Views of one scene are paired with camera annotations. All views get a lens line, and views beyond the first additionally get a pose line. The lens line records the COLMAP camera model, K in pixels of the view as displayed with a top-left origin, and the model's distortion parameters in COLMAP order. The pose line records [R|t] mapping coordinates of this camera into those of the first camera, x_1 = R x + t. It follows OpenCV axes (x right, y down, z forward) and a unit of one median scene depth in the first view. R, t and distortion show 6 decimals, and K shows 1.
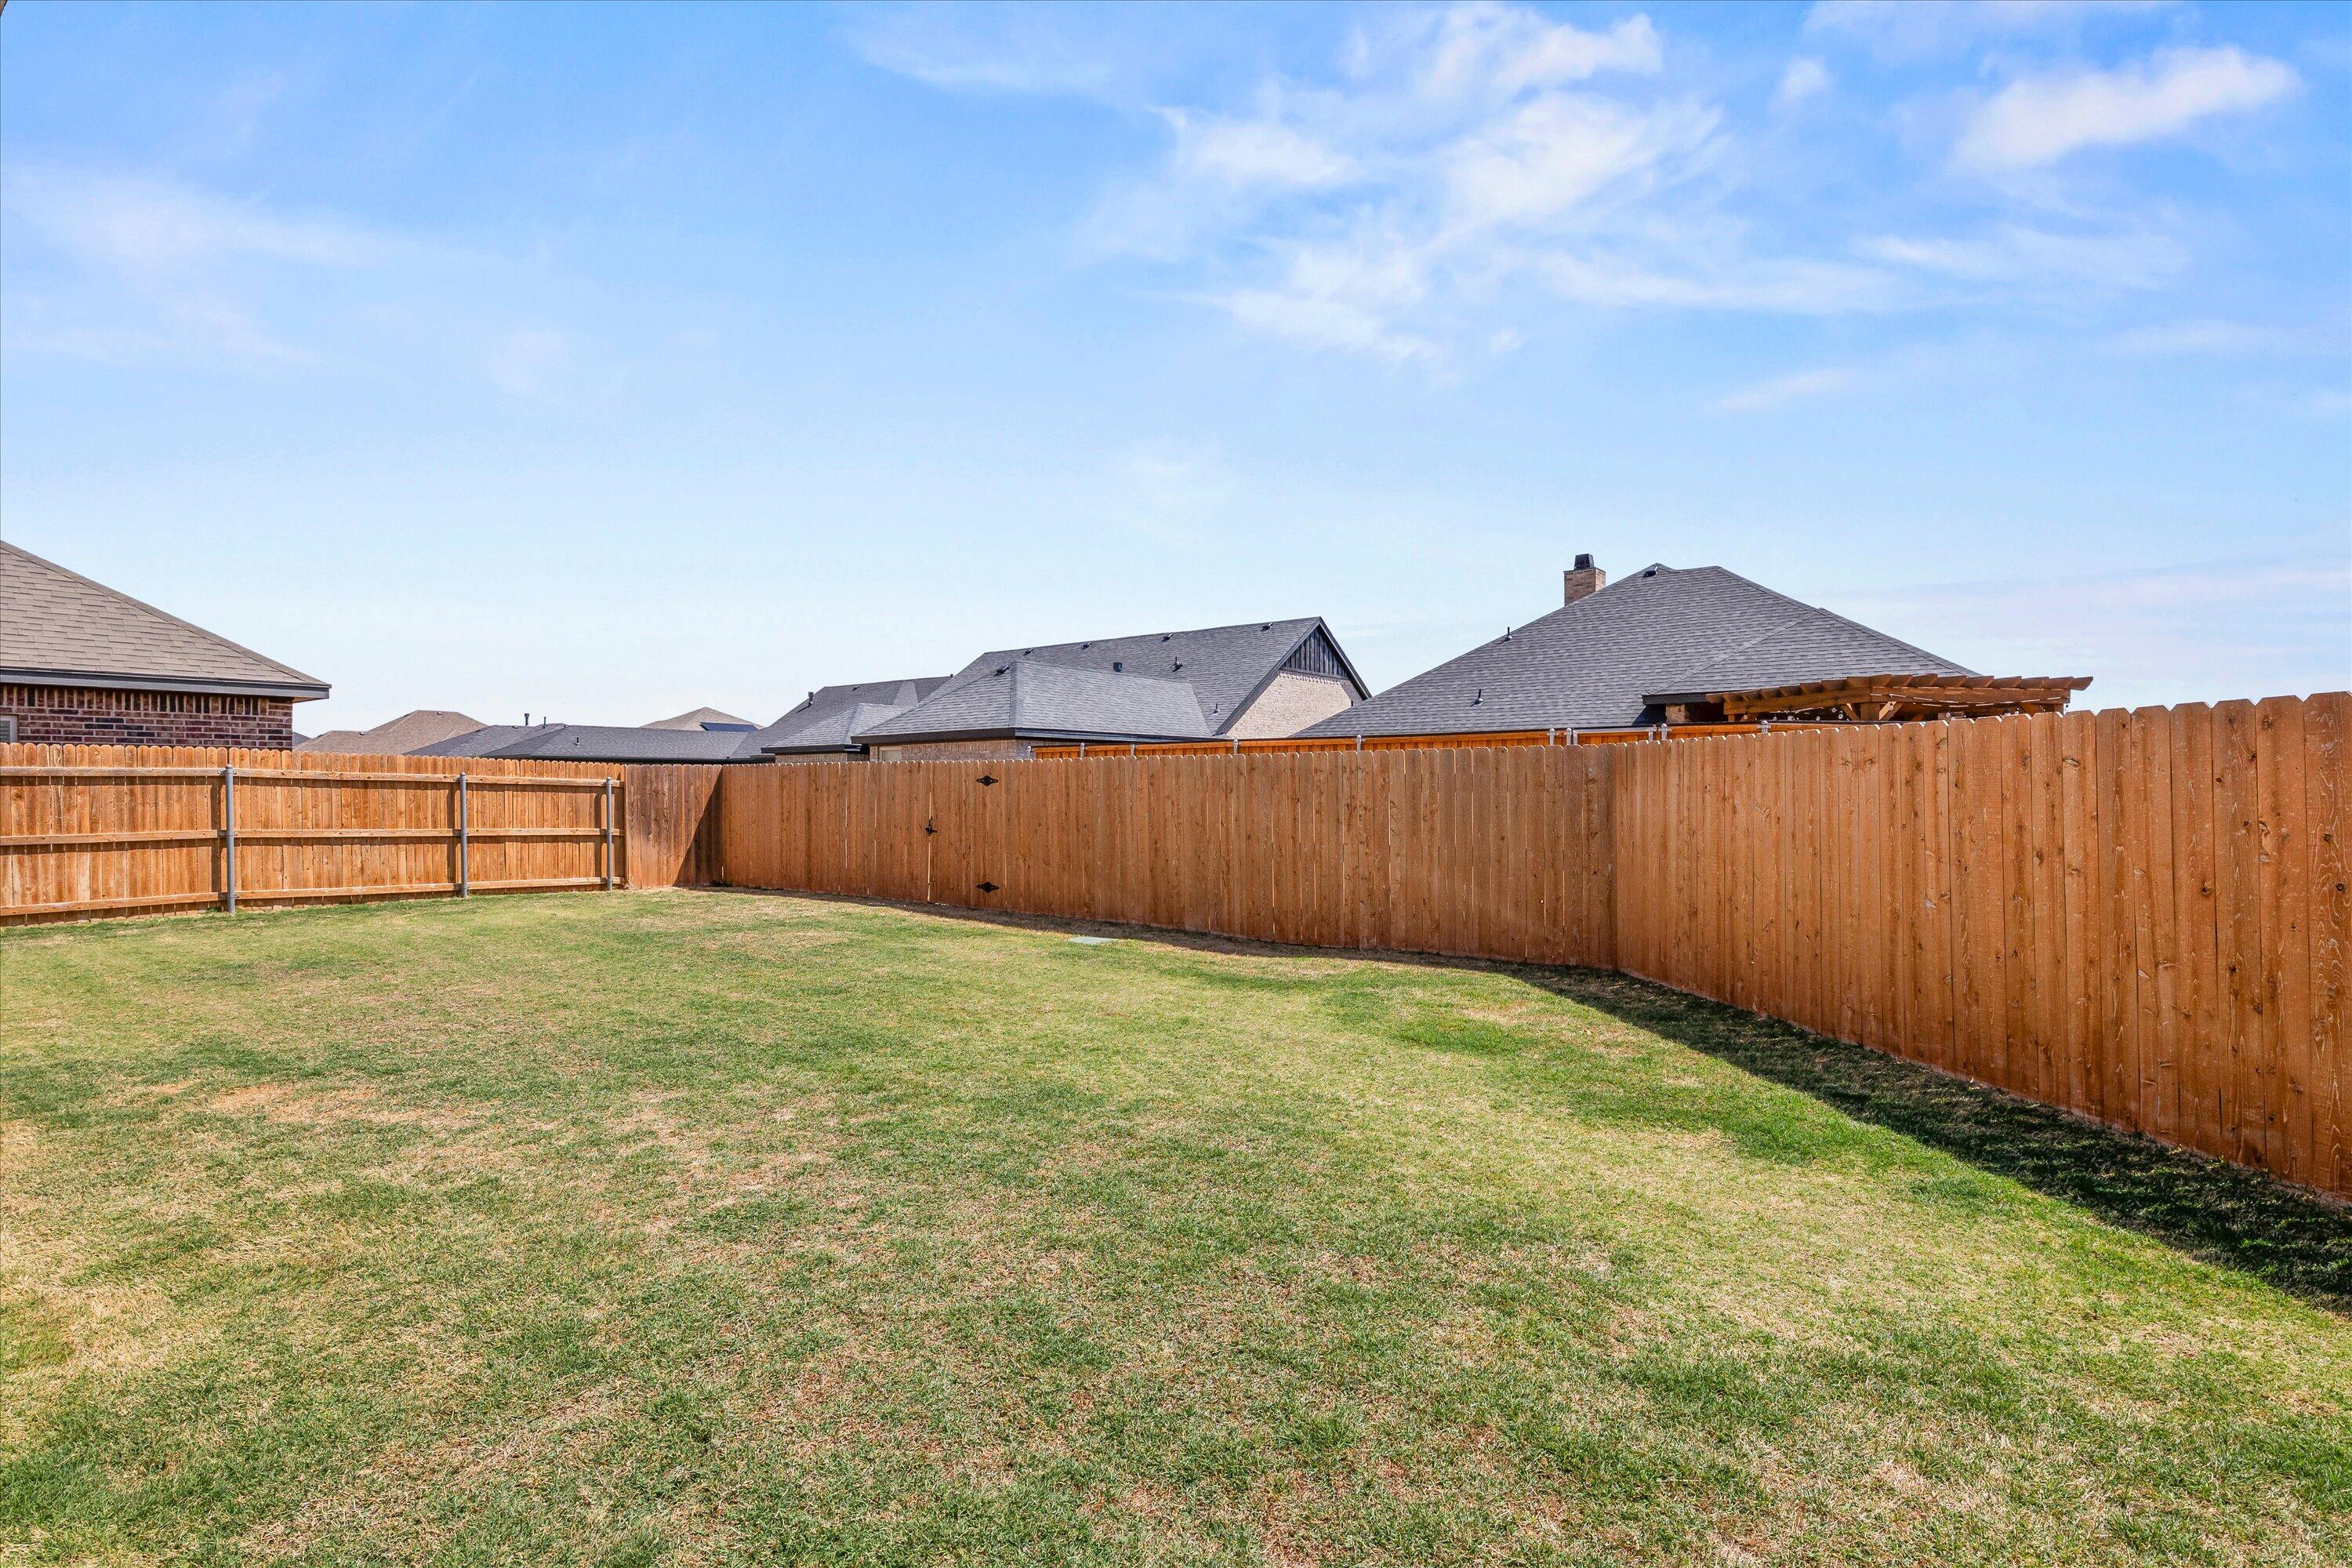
lens RADIAL K [[1099.3, 0, 1179.3], [0, 1099.3, 778.6], [0, 0, 1]] dist [0.001401, -0.000809]
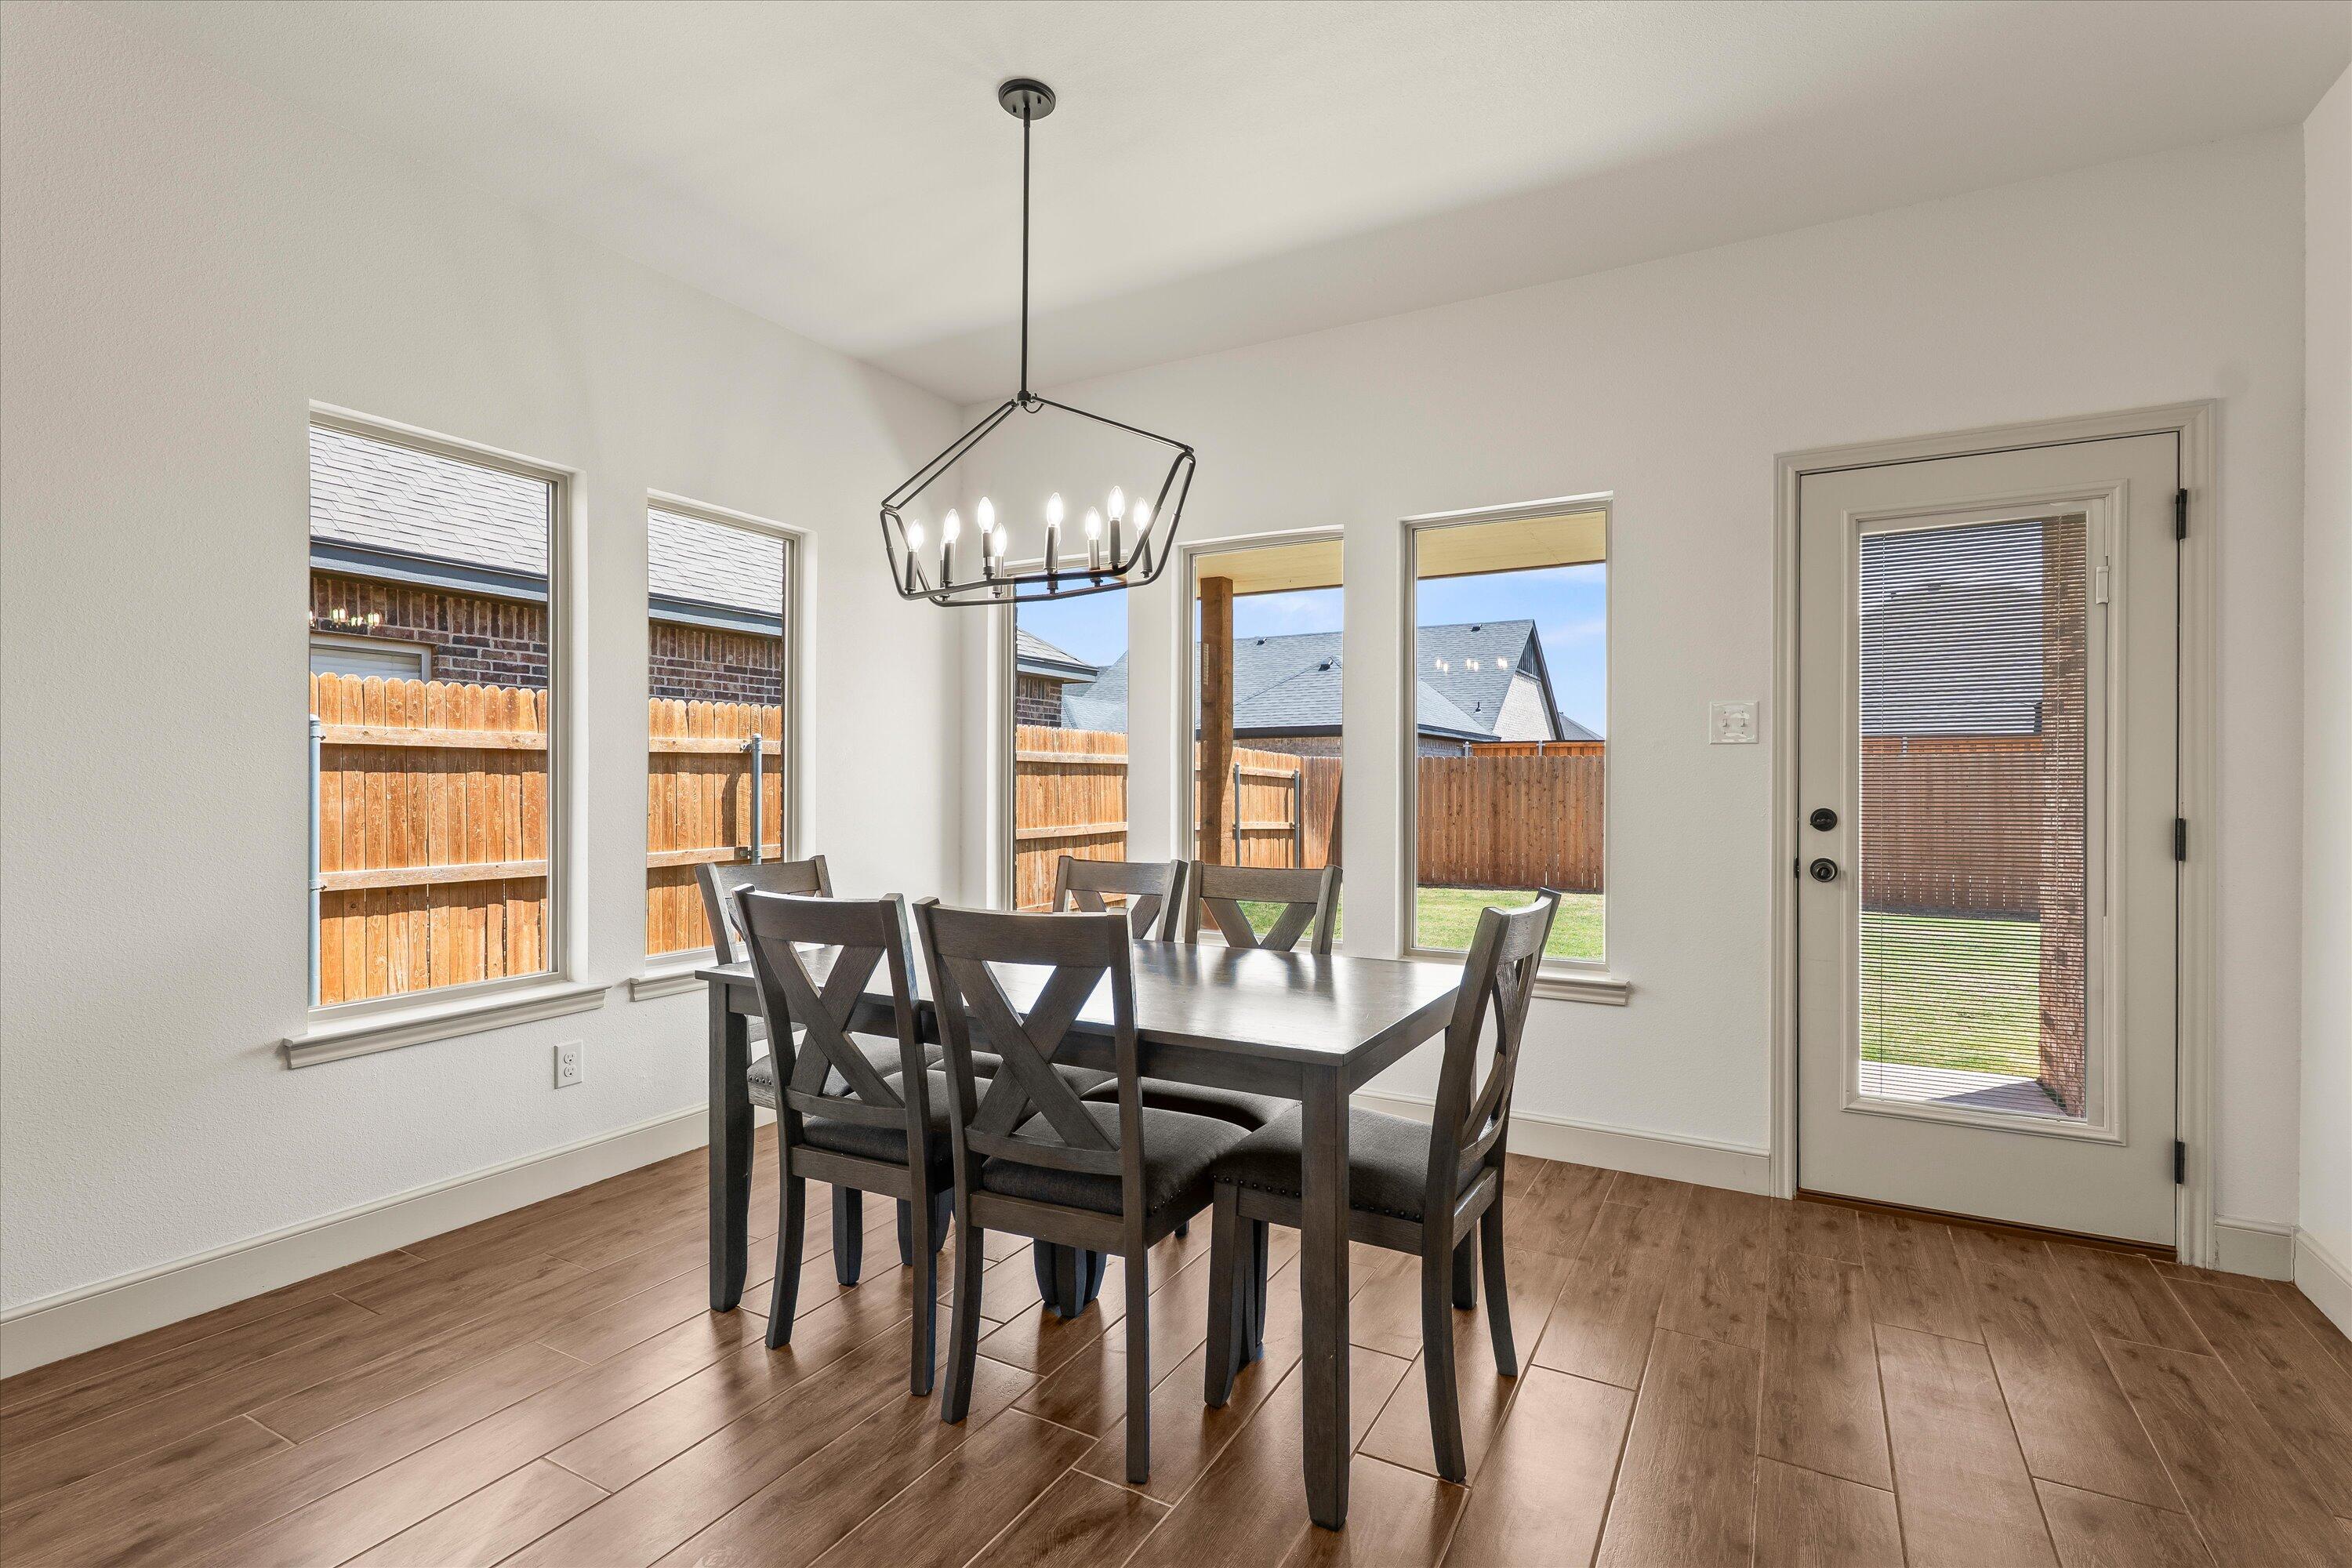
lens RADIAL K [[1099.3, 0, 1185.3], [0, 1099.3, 776.1], [0, 0, 1]] dist [0.001401, -0.000809]
pose [[0.988032, 0.004691, 0.154179, -0.971655], [-0.004285, 0.999986, -0.002963, 0.010142], [-0.154191, 0.002267, 0.988038, 0.086548]]
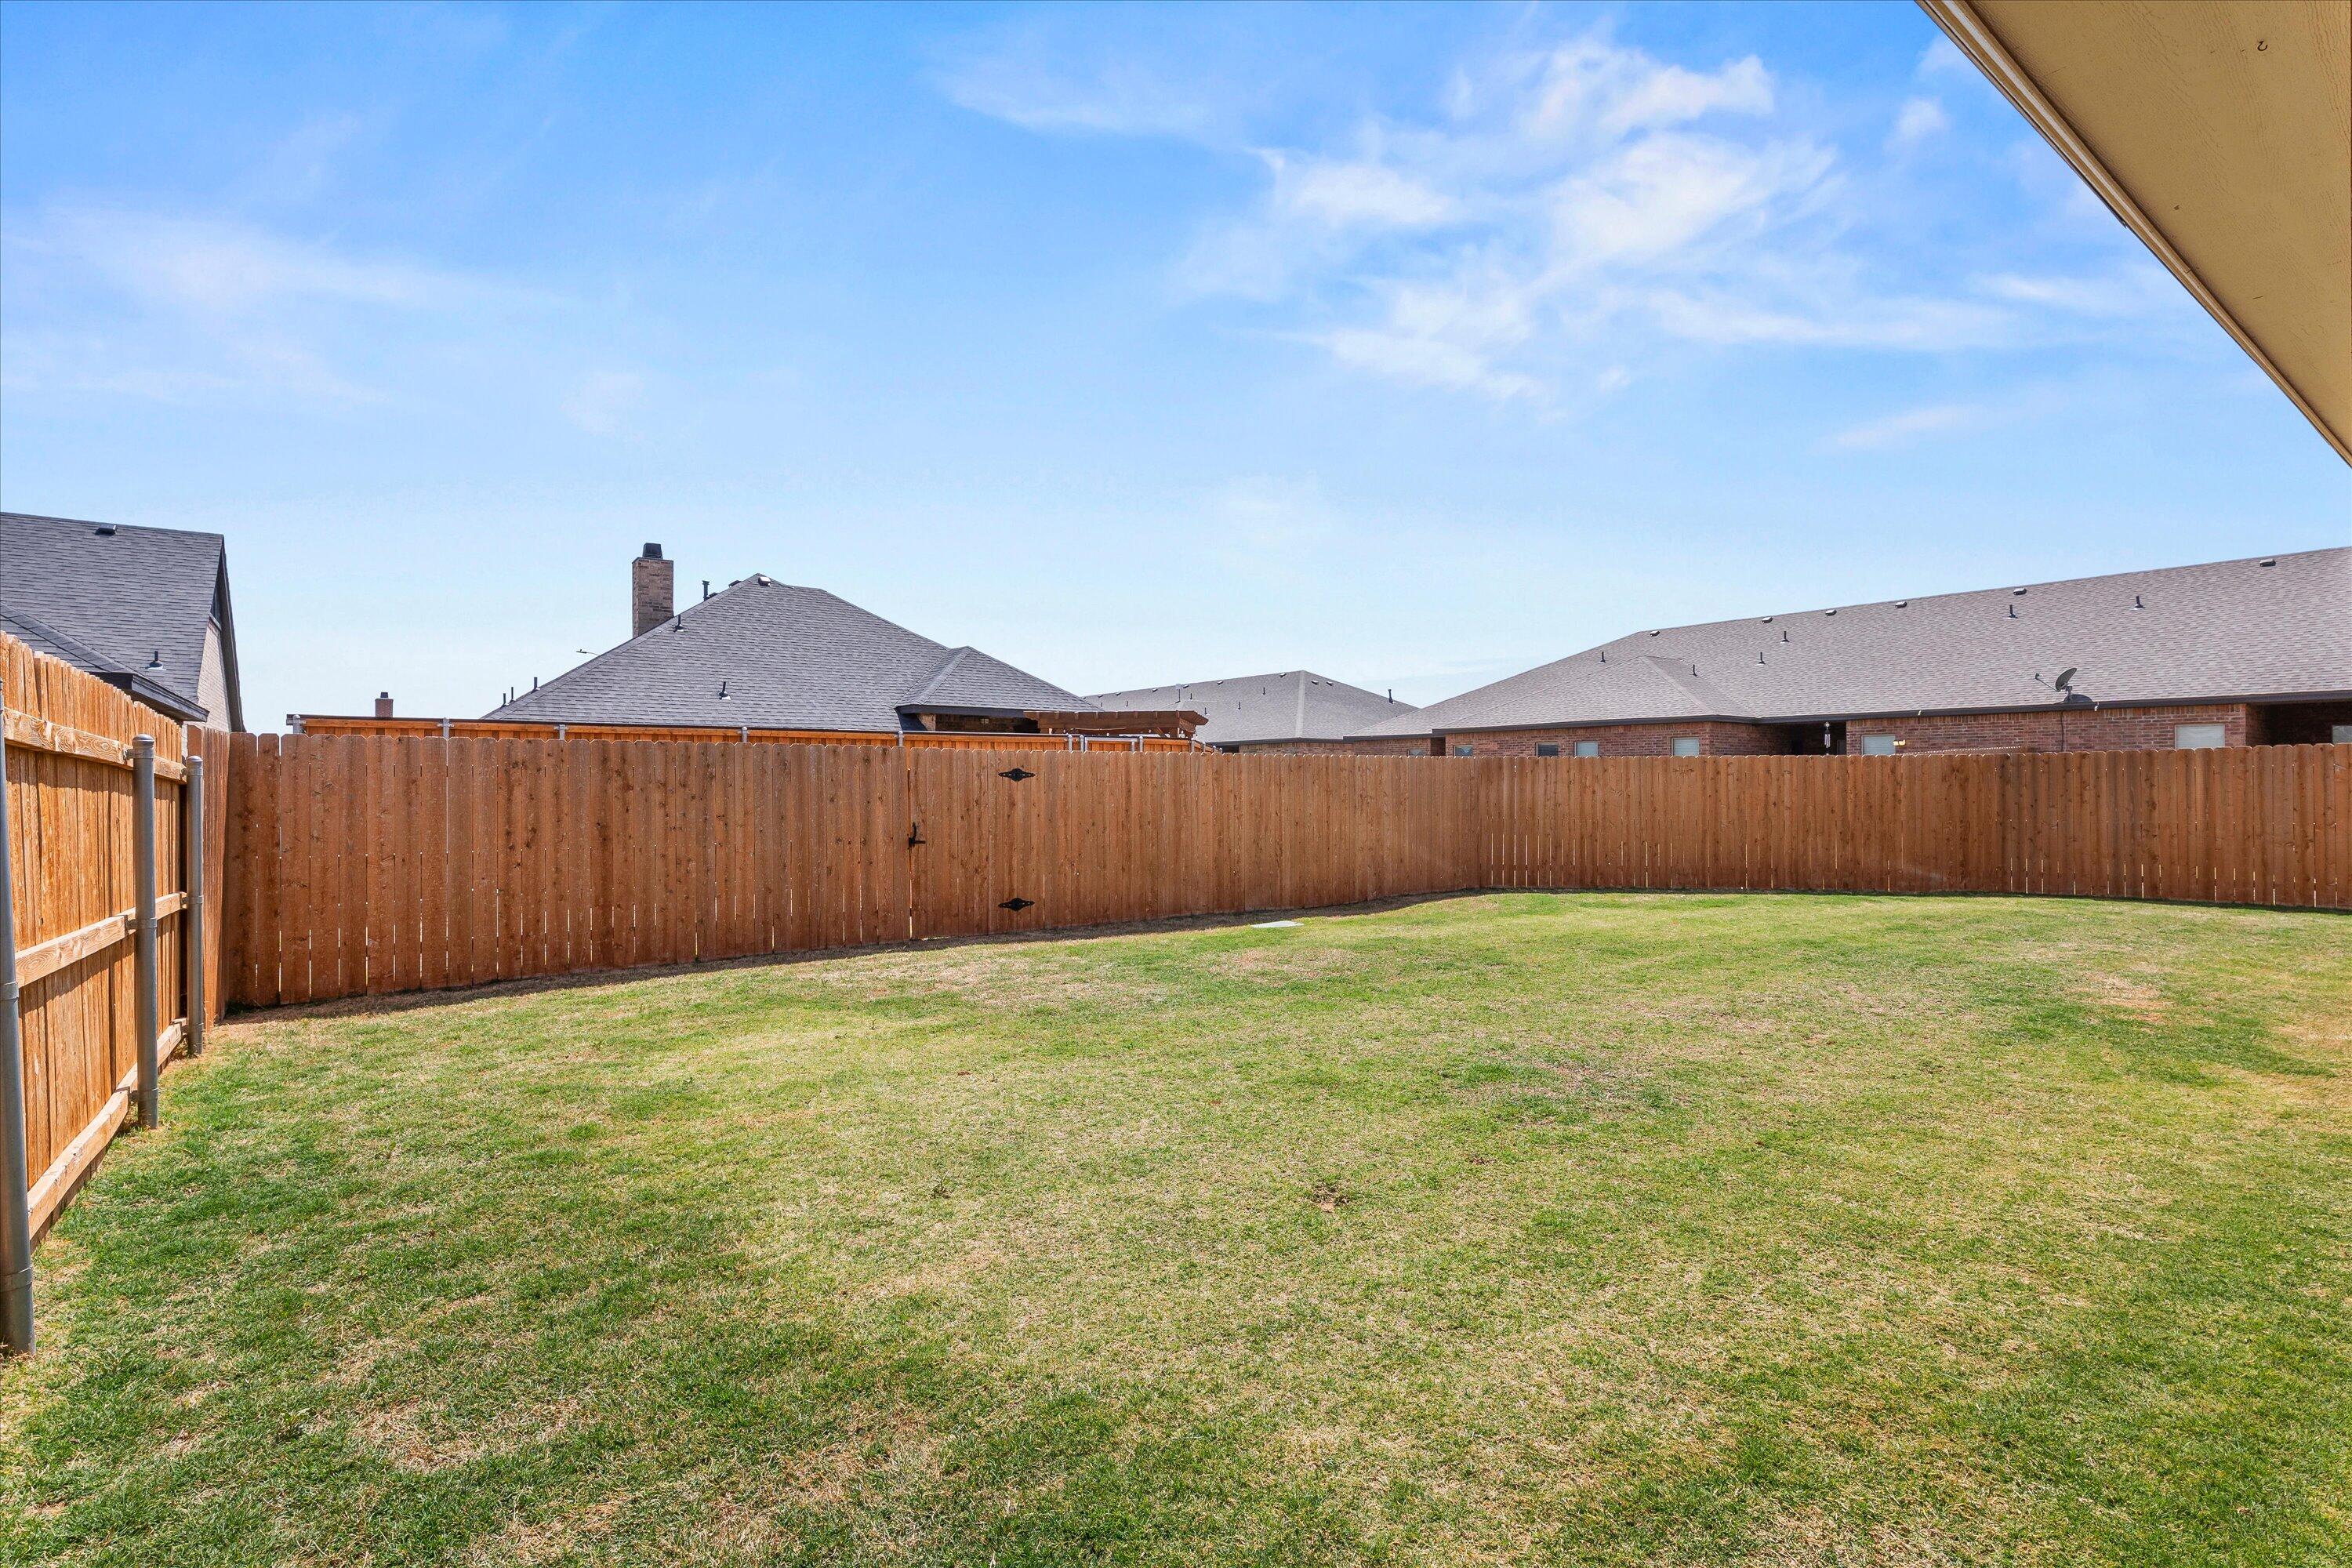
lens RADIAL K [[1099.3, 0, 1176.1], [0, 1099.3, 786.4], [0, 0, 1]] dist [0.001401, -0.000809]
pose [[0.264427, -0.000453, 0.964406, -1.016241], [-0.003315, 0.999994, 0.001378, 0.009971], [-0.964400, -0.003561, 0.264424, 0.725269]]
